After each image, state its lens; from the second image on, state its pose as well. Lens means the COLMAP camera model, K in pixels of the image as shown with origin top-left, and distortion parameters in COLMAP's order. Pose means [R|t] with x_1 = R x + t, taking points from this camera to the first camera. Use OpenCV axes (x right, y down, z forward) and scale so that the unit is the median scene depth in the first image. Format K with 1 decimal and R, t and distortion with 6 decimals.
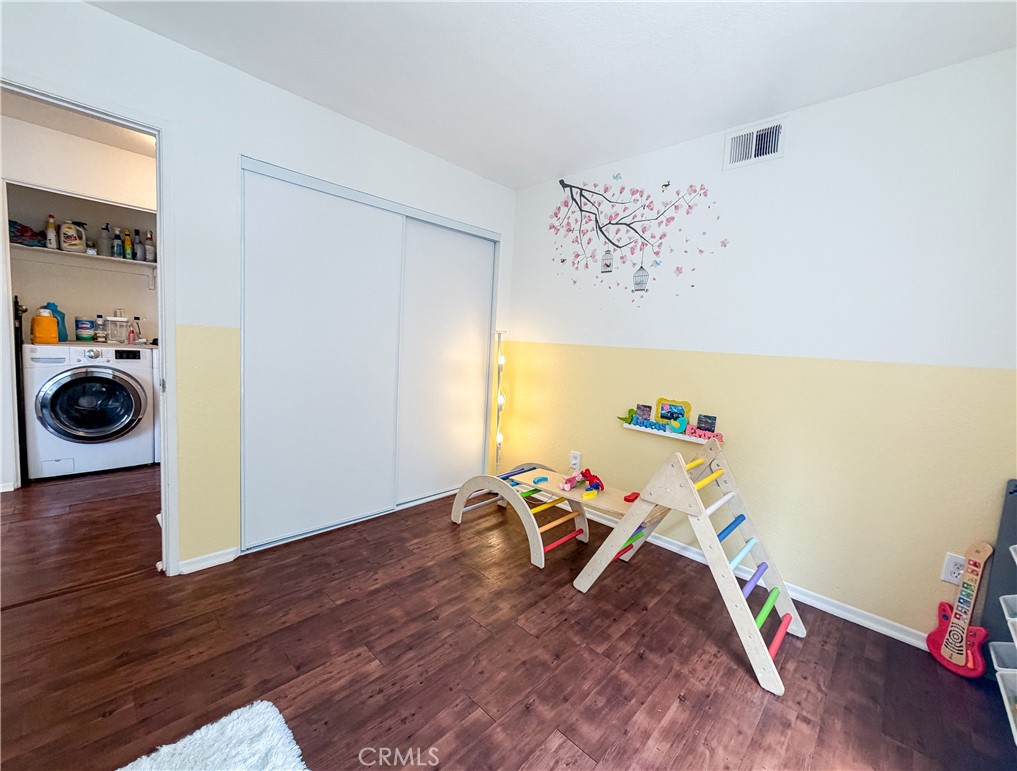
lens RADIAL K [[415.0, 0, 521.6], [0, 415.0, 381.1], [0, 0, 1]] dist [-0.003009, -0.000532]
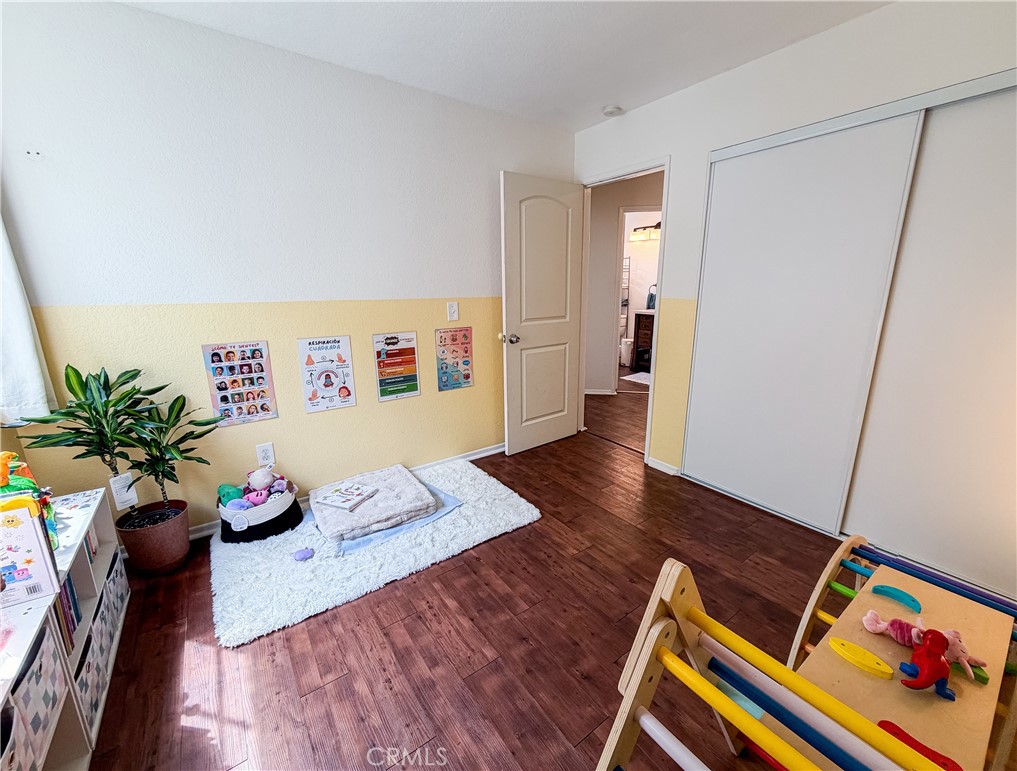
lens RADIAL K [[415.0, 0, 521.6], [0, 415.0, 381.1], [0, 0, 1]] dist [-0.003009, -0.000532]
pose [[-0.178134, 0.171493, -0.968947, 0.544401], [-0.095985, 0.976972, 0.190559, -0.062839], [0.979314, 0.126950, -0.157571, 0.593249]]
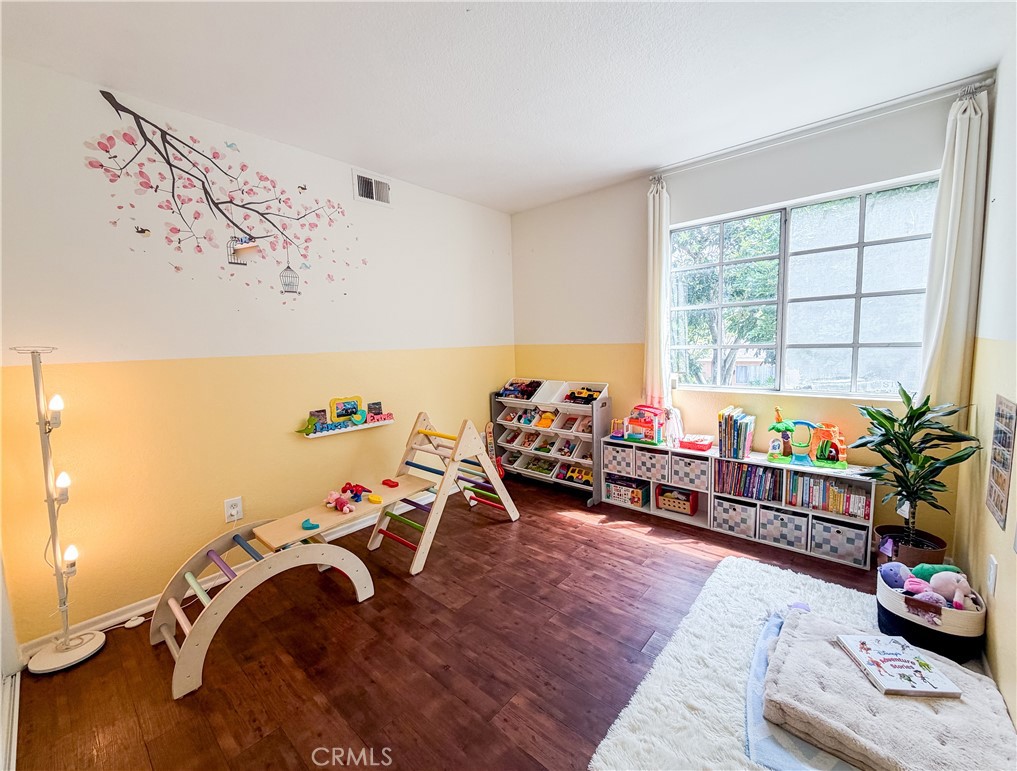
lens RADIAL K [[415.0, 0, 521.6], [0, 415.0, 381.1], [0, 0, 1]] dist [-0.003009, -0.000532]
pose [[-0.053790, -0.155343, 0.986395, -0.722109], [0.114604, 0.980337, 0.160639, -0.118306], [-0.991954, 0.121686, -0.034929, 0.567130]]
